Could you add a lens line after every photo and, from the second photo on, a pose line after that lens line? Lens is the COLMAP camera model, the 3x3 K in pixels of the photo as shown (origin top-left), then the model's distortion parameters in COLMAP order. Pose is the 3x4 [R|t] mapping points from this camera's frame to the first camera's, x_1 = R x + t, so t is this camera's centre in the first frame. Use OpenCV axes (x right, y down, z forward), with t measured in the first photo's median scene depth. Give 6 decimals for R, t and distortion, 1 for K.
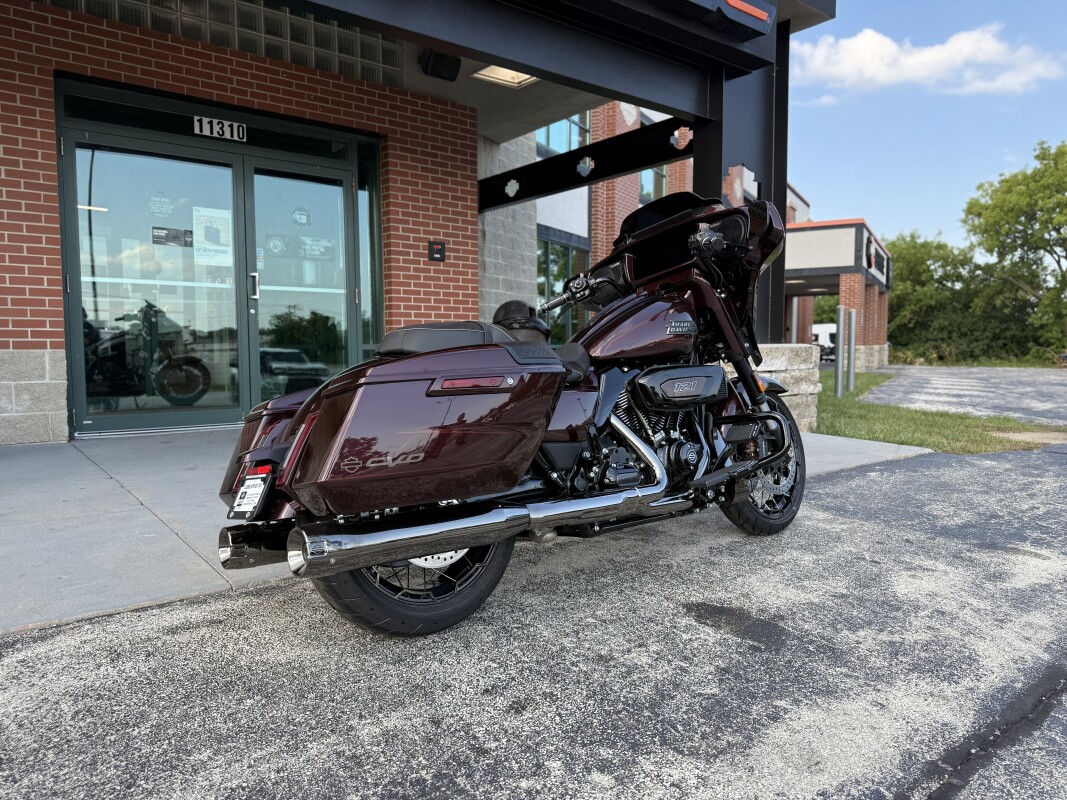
lens RADIAL K [[758.2, 0, 536.4], [0, 758.2, 397.3], [0, 0, 1]] dist [0.019016, -0.031800]
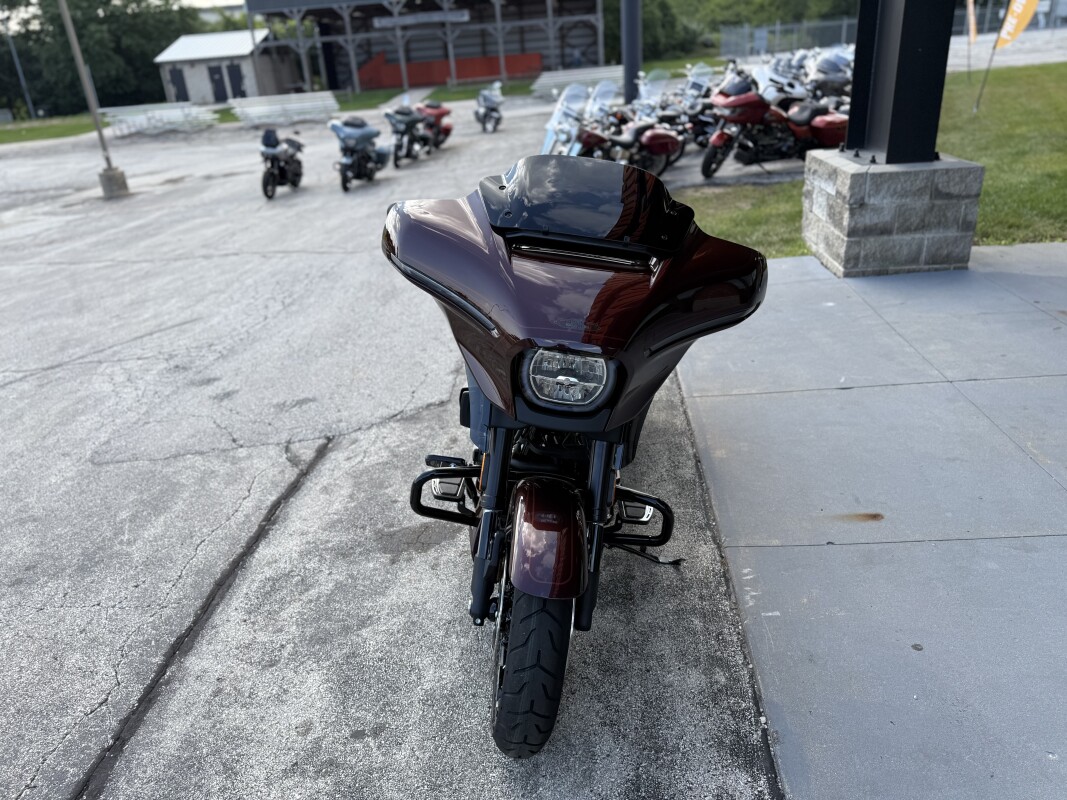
lens RADIAL K [[758.2, 0, 534.3], [0, 758.2, 404.9], [0, 0, 1]] dist [0.019016, -0.031800]
pose [[-0.685798, 0.343484, -0.641638, 0.789094], [0.023056, 0.891434, 0.452563, -0.434076], [0.727426, 0.295574, -0.619264, 1.696857]]
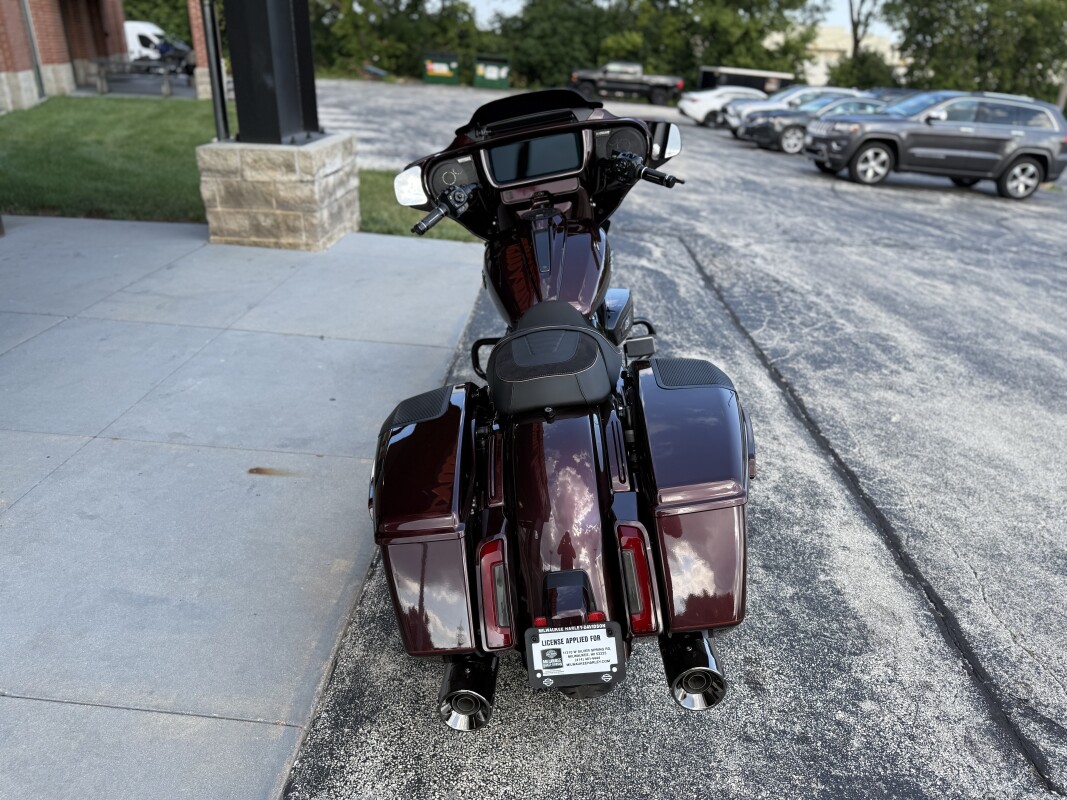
lens RADIAL K [[758.2, 0, 528.9], [0, 758.2, 406.2], [0, 0, 1]] dist [0.019016, -0.031800]
pose [[0.664480, -0.294199, 0.686959, -0.657153], [0.013805, 0.923923, 0.382328, -0.313391], [-0.747178, -0.244566, 0.617990, 0.446320]]
